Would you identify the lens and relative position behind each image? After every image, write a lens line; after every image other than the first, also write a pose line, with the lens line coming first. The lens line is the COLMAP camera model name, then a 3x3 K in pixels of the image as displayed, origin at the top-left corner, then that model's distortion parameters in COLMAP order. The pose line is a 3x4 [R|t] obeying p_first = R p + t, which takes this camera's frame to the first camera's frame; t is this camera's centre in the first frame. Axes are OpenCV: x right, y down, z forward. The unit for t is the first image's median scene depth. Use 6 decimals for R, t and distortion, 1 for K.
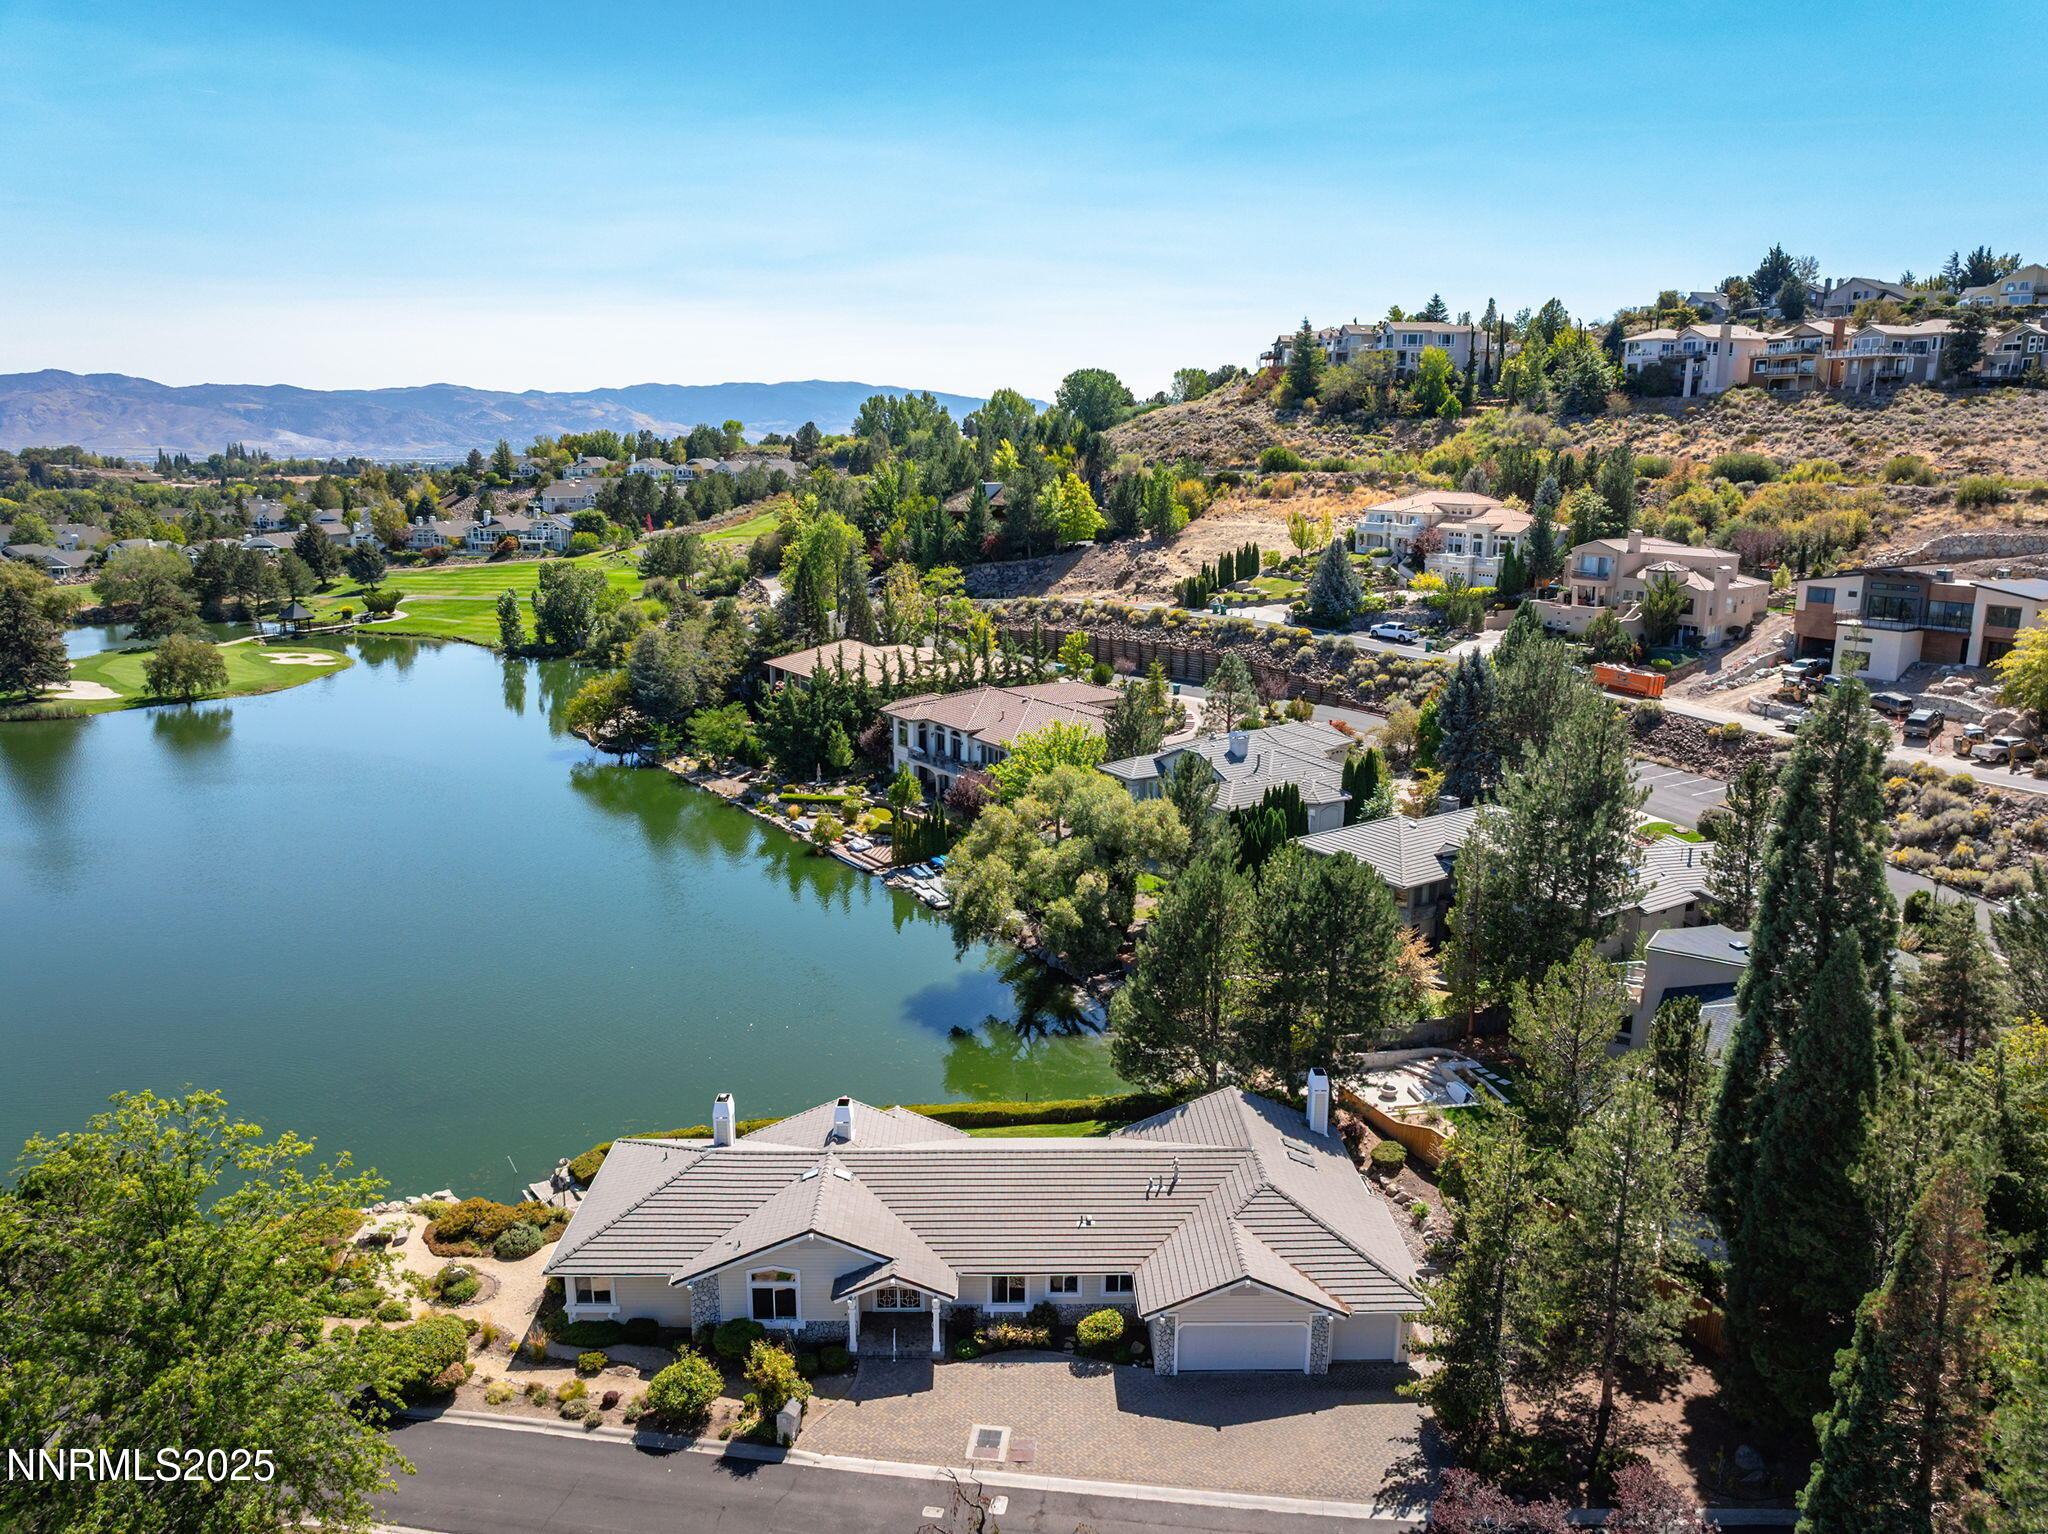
lens RADIAL K [[1458.8, 0, 1024.0], [0, 1458.8, 767.0], [0, 0, 1]] dist [-0.030517, 0.016332]
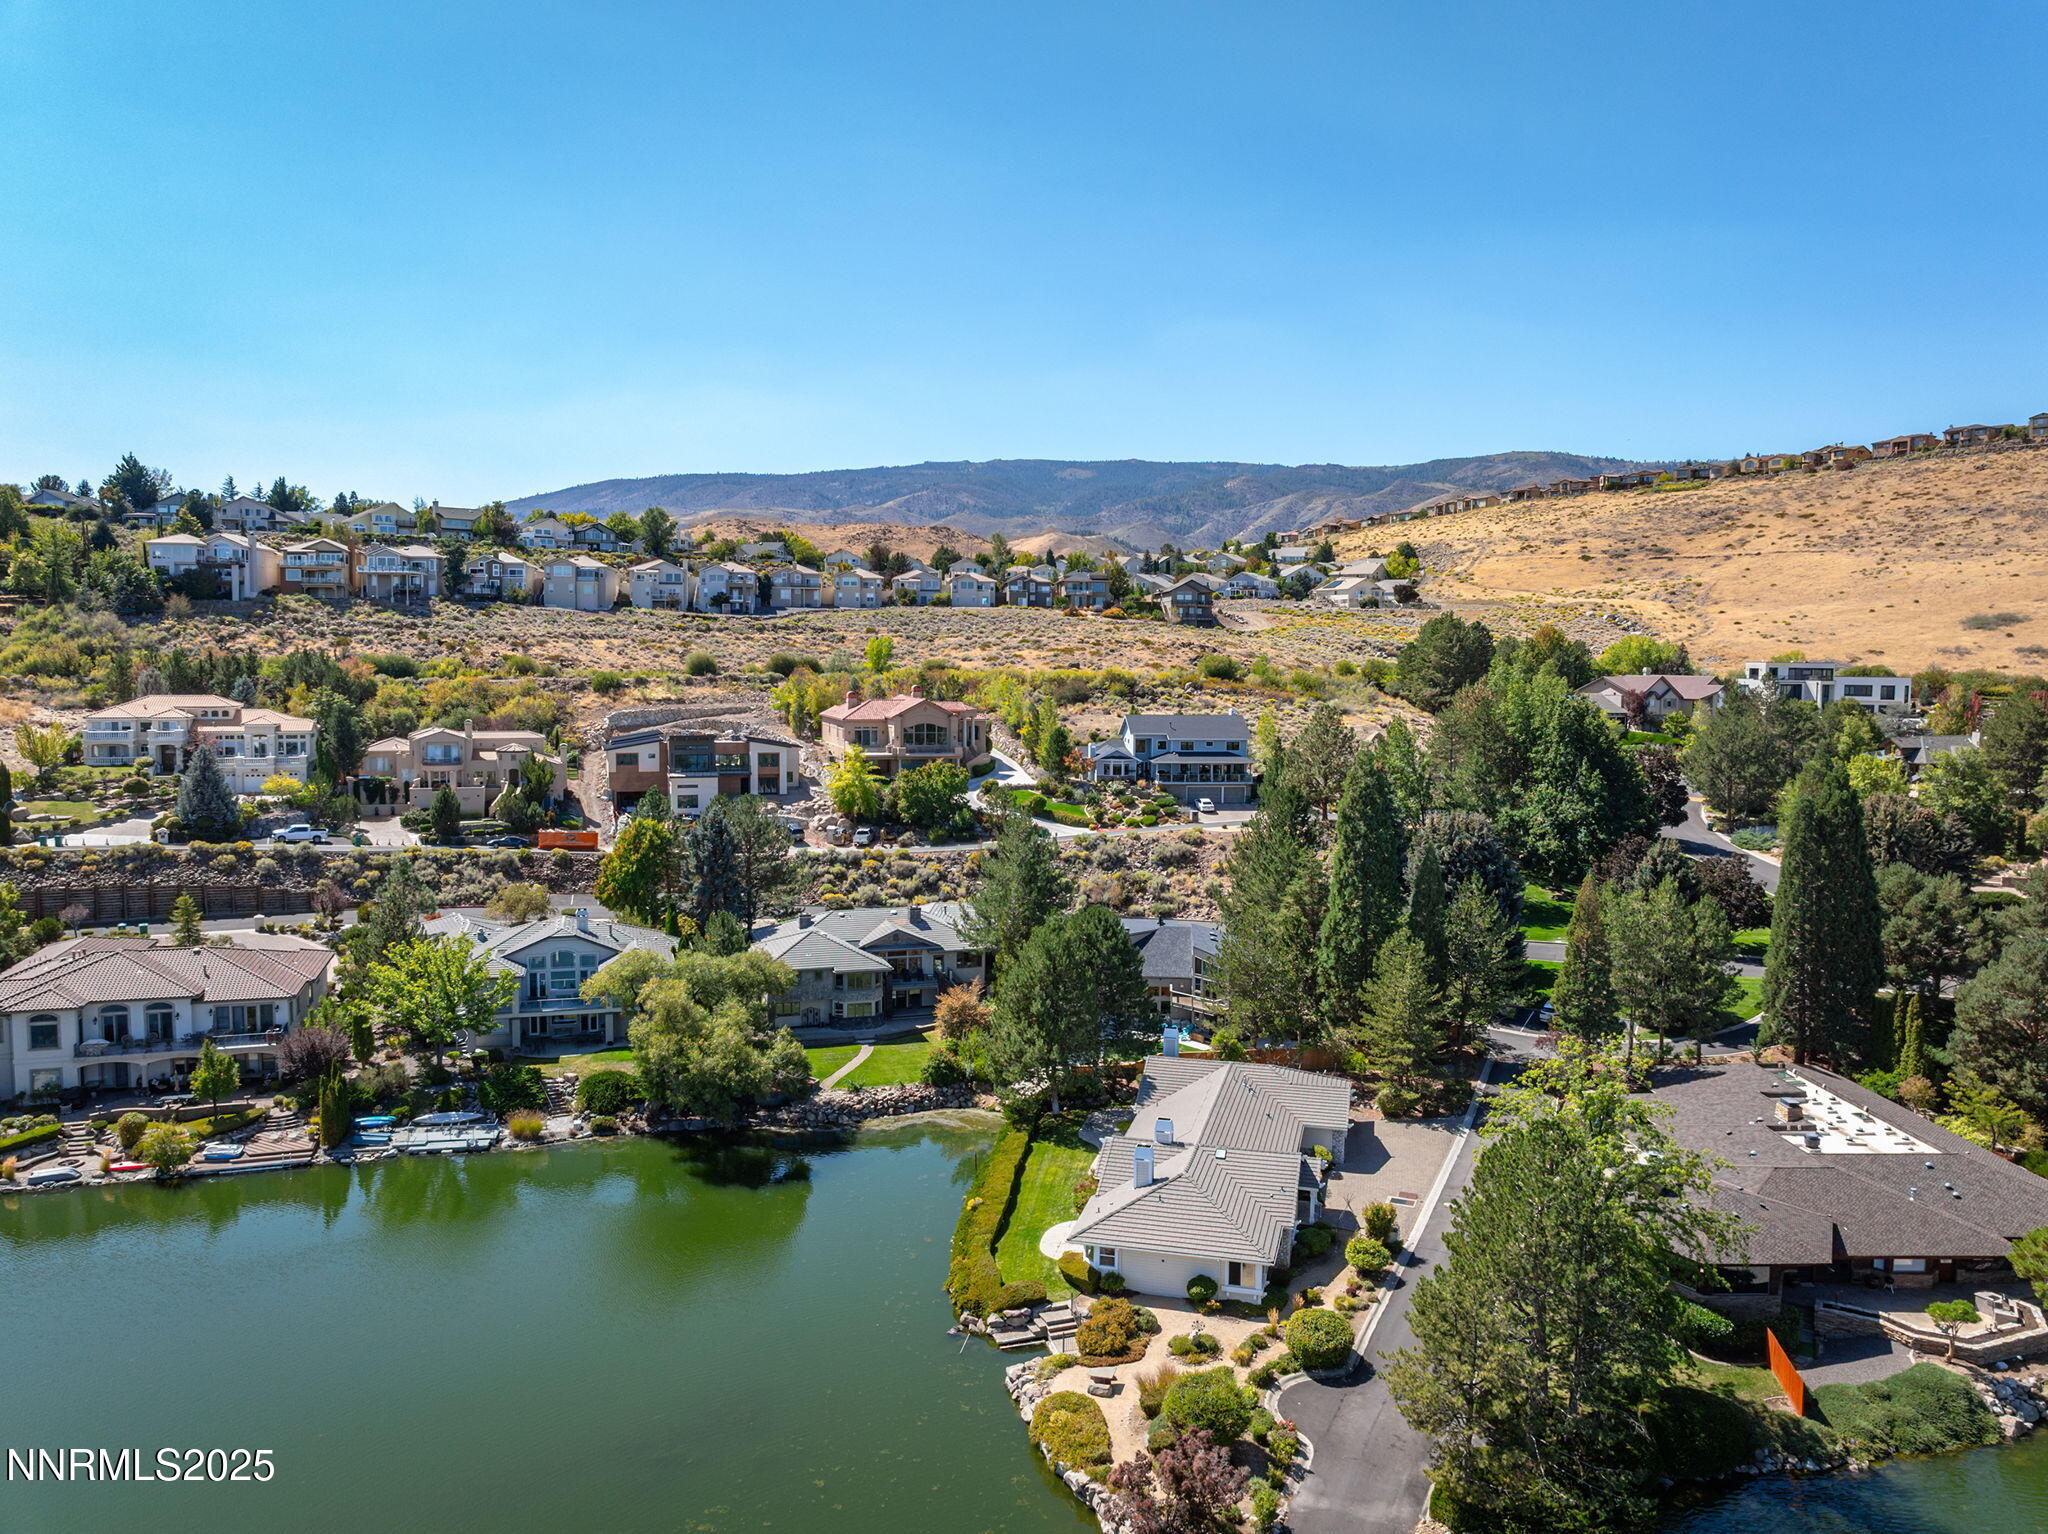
lens RADIAL K [[1458.8, 0, 1024.0], [0, 1458.8, 767.0], [0, 0, 1]] dist [-0.030517, 0.016332]
pose [[0.258640, -0.078221, 0.962802, -0.524119], [0.200892, 0.979279, 0.025593, -0.059324], [-0.944853, 0.186800, 0.268994, 0.240914]]
